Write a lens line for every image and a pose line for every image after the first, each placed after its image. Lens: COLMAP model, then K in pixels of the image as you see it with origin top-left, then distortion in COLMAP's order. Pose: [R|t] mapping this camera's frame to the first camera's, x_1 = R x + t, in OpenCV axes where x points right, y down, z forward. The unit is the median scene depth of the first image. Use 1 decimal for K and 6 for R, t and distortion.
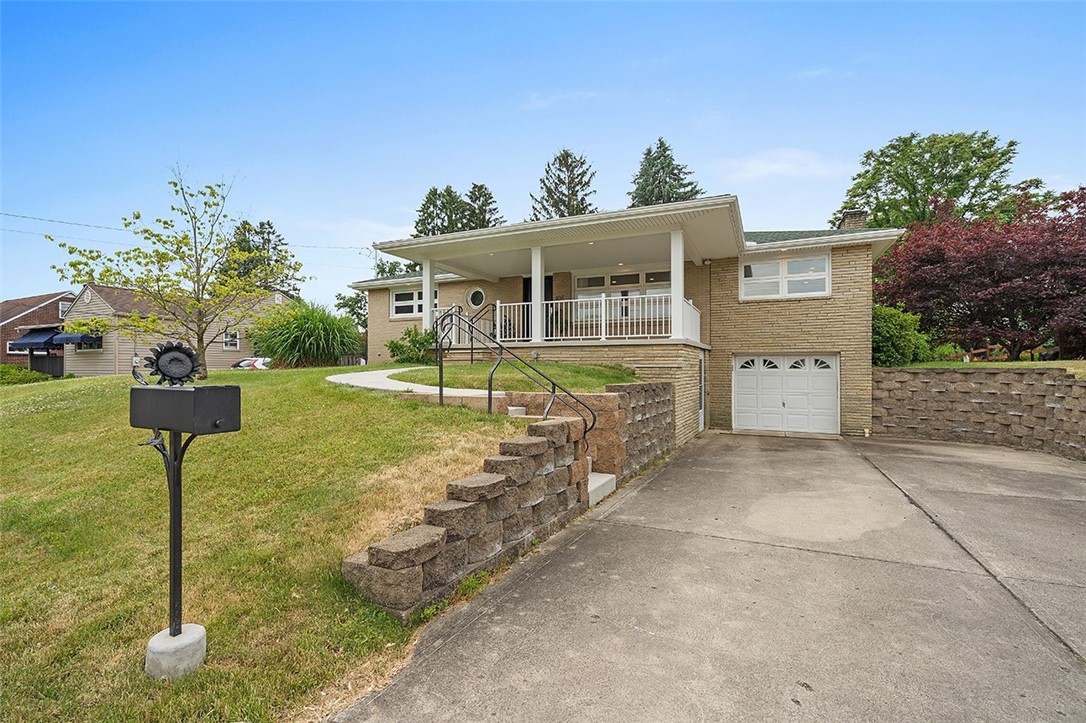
lens RADIAL K [[494.0, 0, 543.6], [0, 494.0, 362.5], [0, 0, 1]] dist [-0.004082, 0.004088]
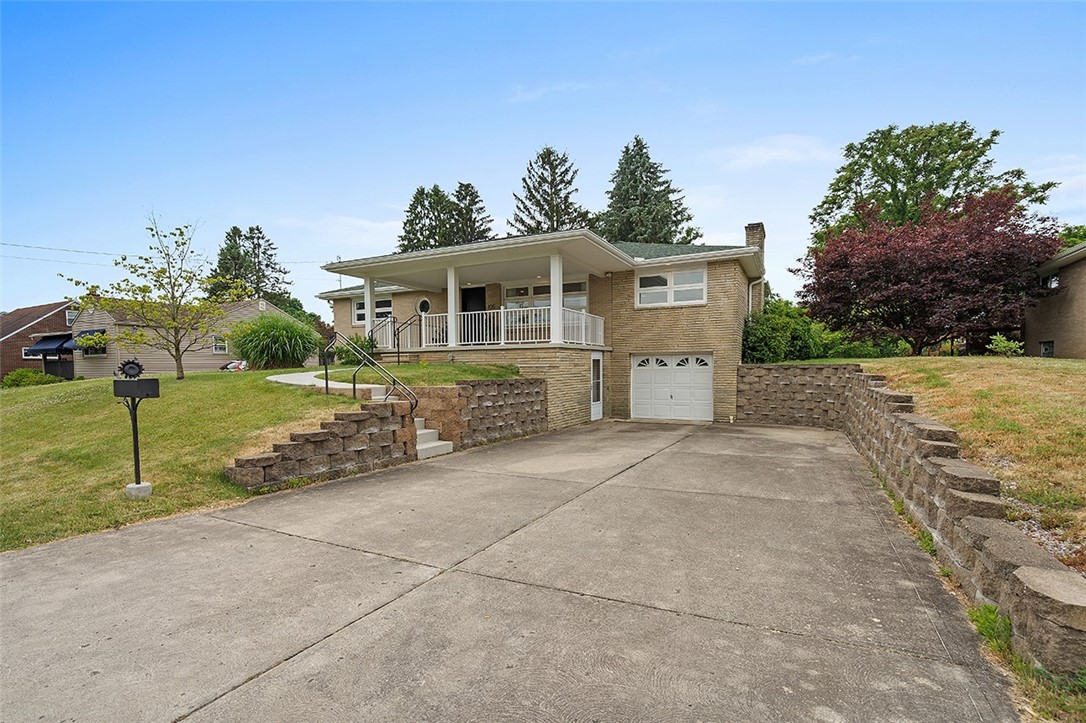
lens RADIAL K [[494.0, 0, 521.2], [0, 494.0, 389.8], [0, 0, 1]] dist [-0.004082, 0.004088]
pose [[0.999375, -0.008339, -0.034363, 0.137514], [0.010290, 0.998321, 0.056996, -0.001735], [0.033830, -0.057314, 0.997783, -0.148739]]
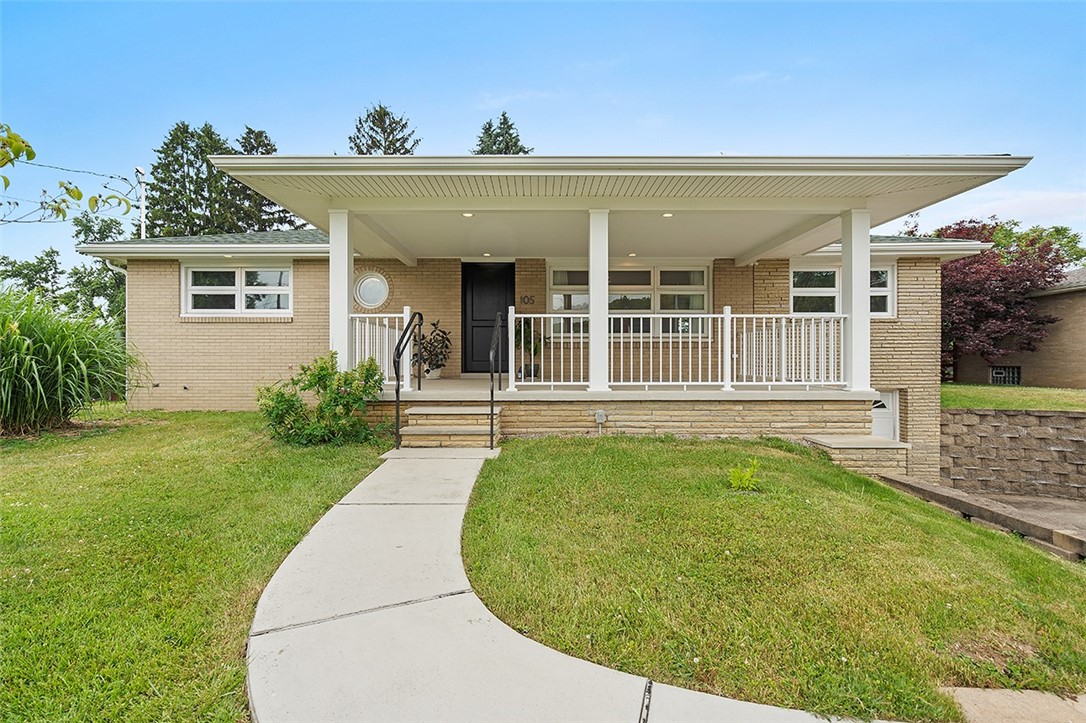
lens RADIAL K [[494.0, 0, 544.8], [0, 494.0, 370.1], [0, 0, 1]] dist [-0.004082, 0.004088]
pose [[0.904505, -0.010647, 0.426330, -0.206708], [-0.003968, 0.999435, 0.033378, -0.057679], [-0.426444, -0.031883, 0.903952, 0.391833]]
